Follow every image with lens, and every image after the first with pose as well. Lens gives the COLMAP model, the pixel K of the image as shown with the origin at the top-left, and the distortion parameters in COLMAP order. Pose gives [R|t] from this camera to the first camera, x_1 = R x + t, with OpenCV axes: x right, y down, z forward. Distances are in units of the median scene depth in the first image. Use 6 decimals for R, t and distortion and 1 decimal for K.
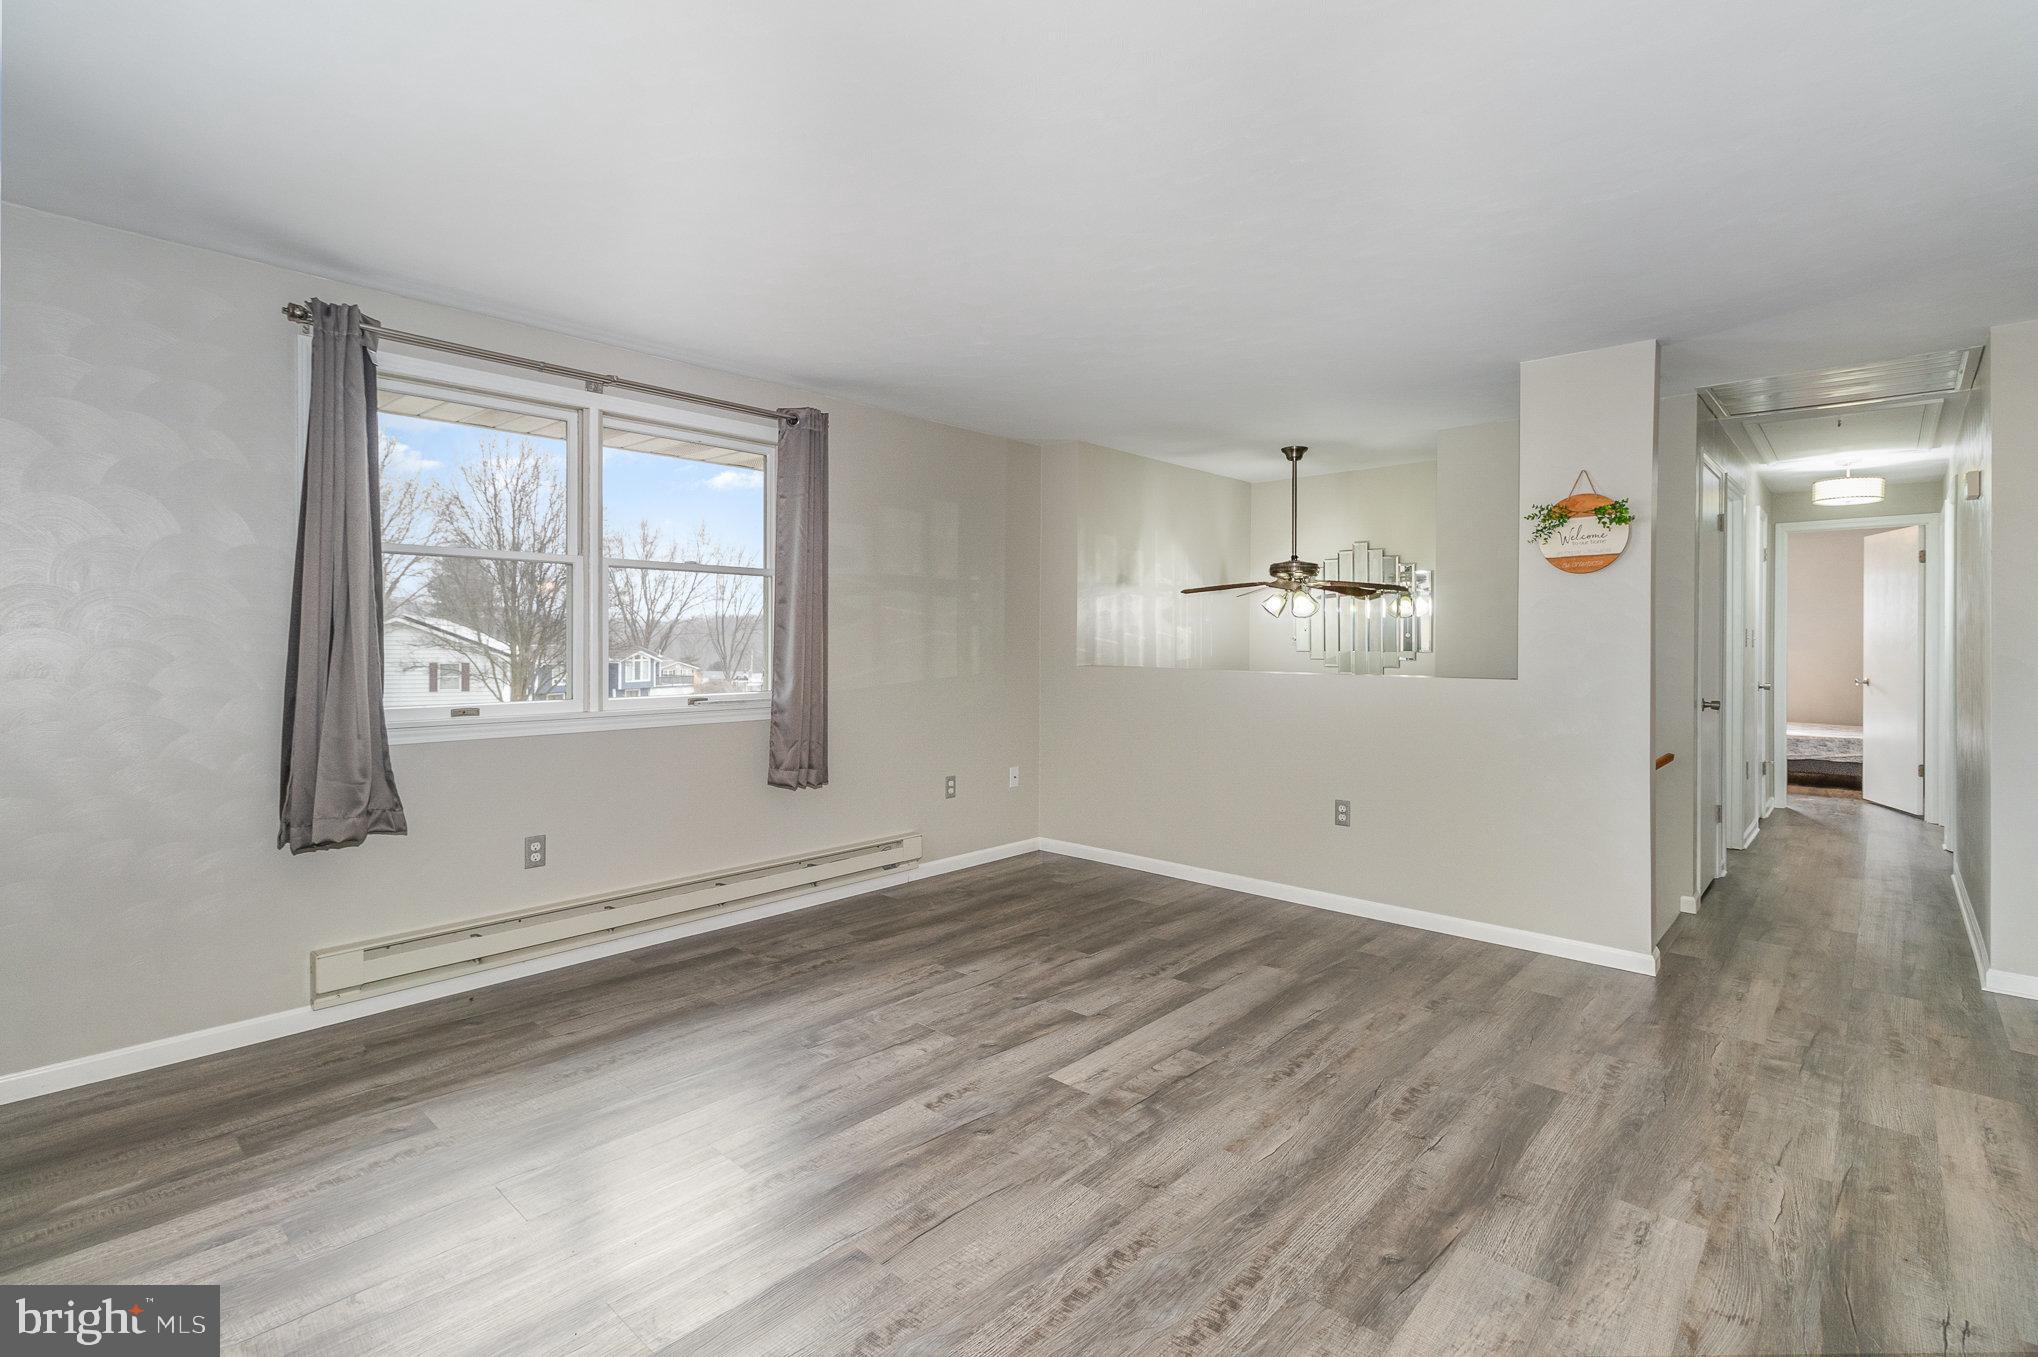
lens RADIAL K [[947.4, 0, 1037.8], [0, 947.4, 654.4], [0, 0, 1]] dist [0.002218, -0.000519]
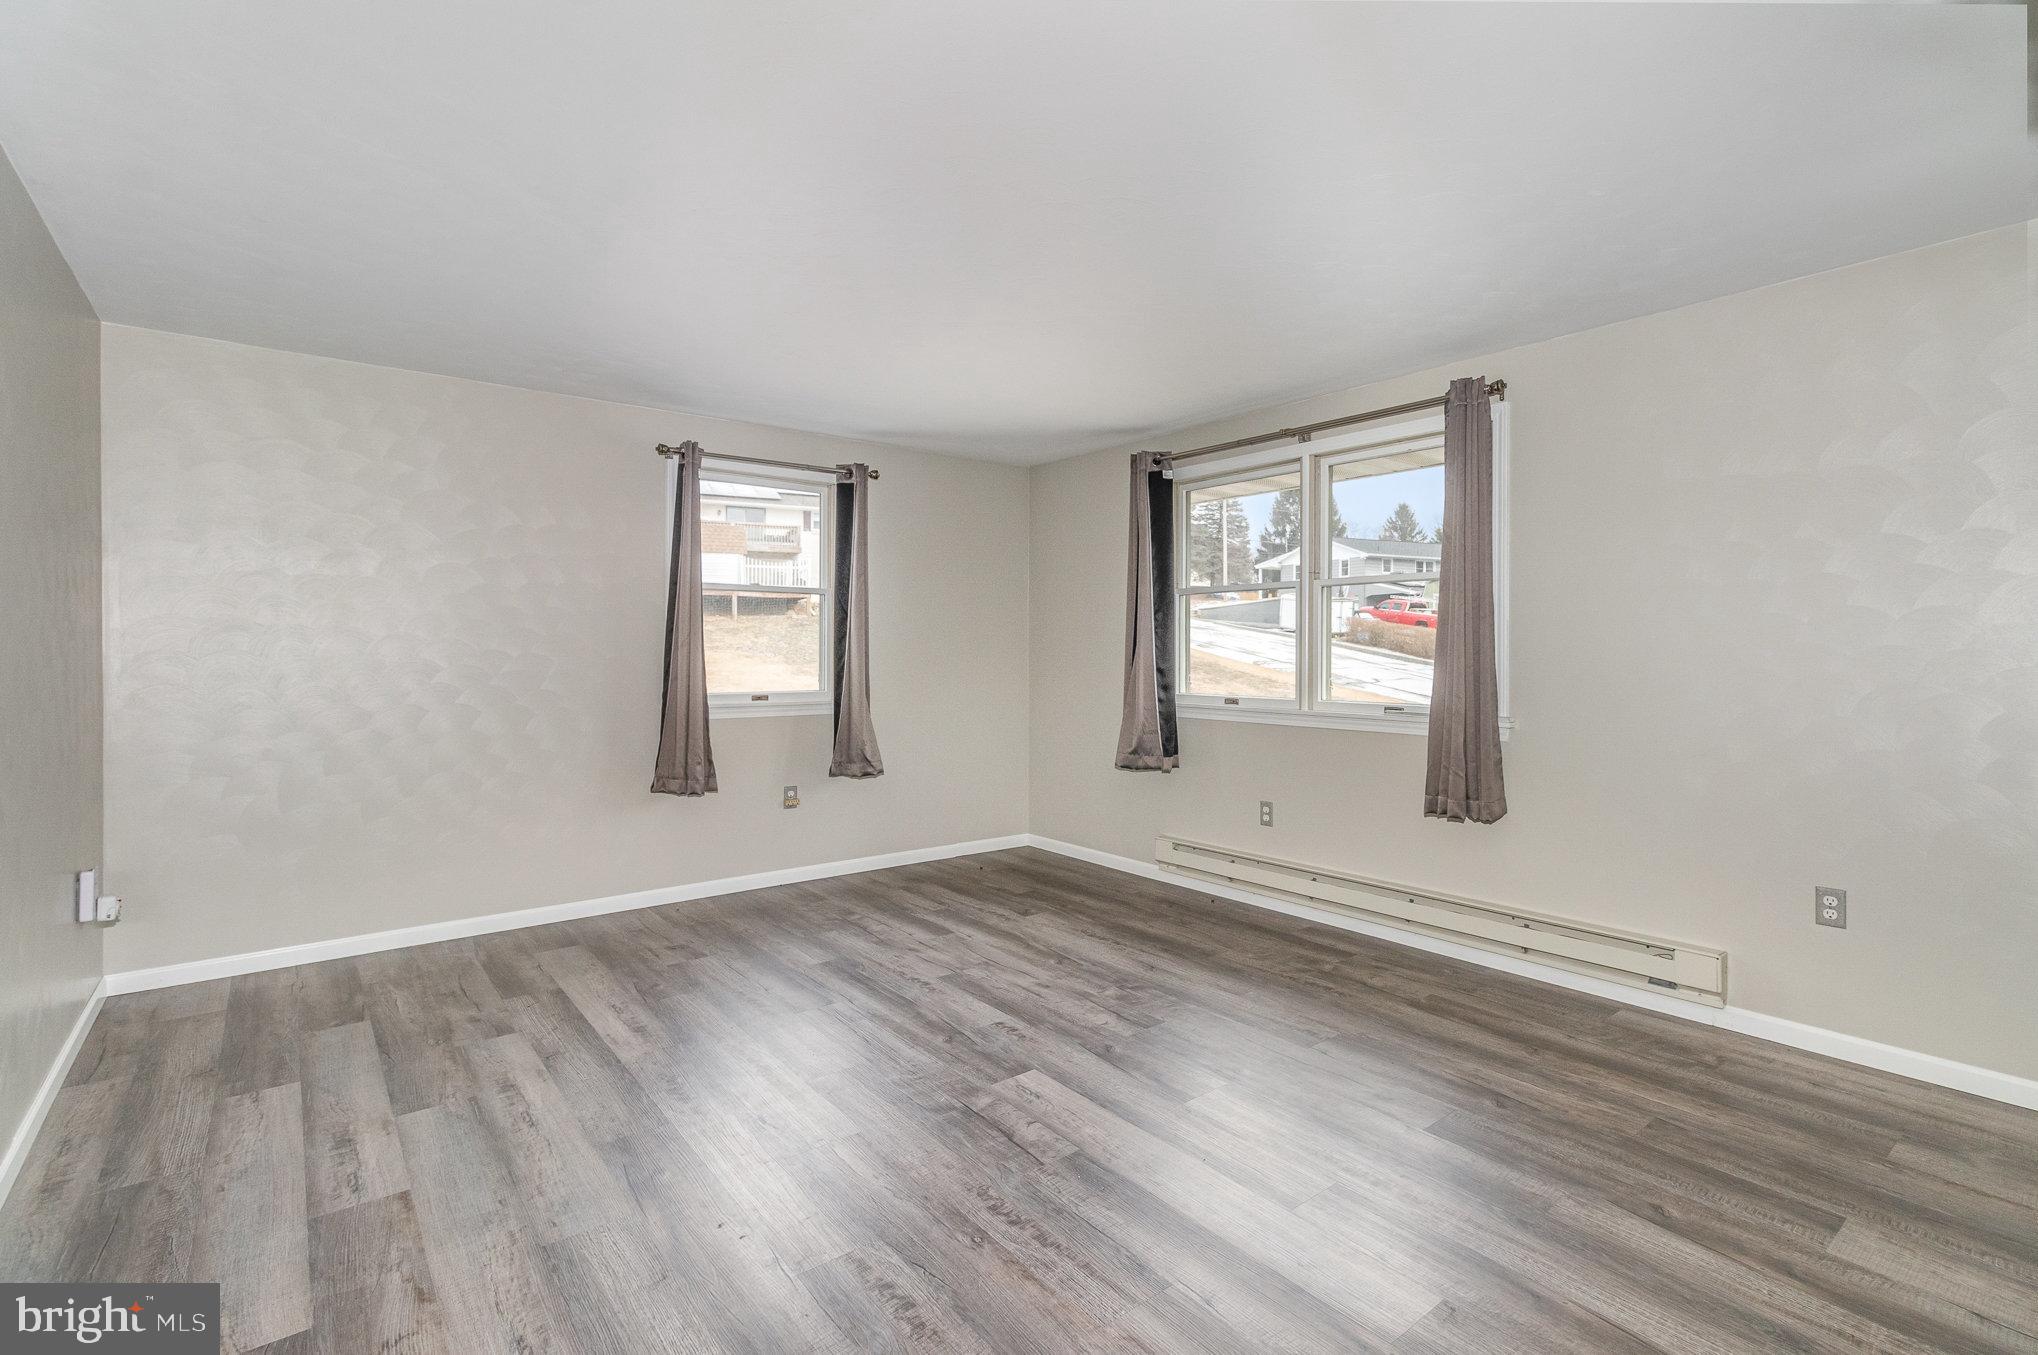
lens RADIAL K [[947.4, 0, 1037.8], [0, 947.4, 653.4], [0, 0, 1]] dist [0.002218, -0.000519]
pose [[-0.168288, -0.000497, -0.985738, 0.832130], [-0.016144, 0.999867, 0.002252, -0.008282], [0.985606, 0.016293, -0.168273, 0.947490]]
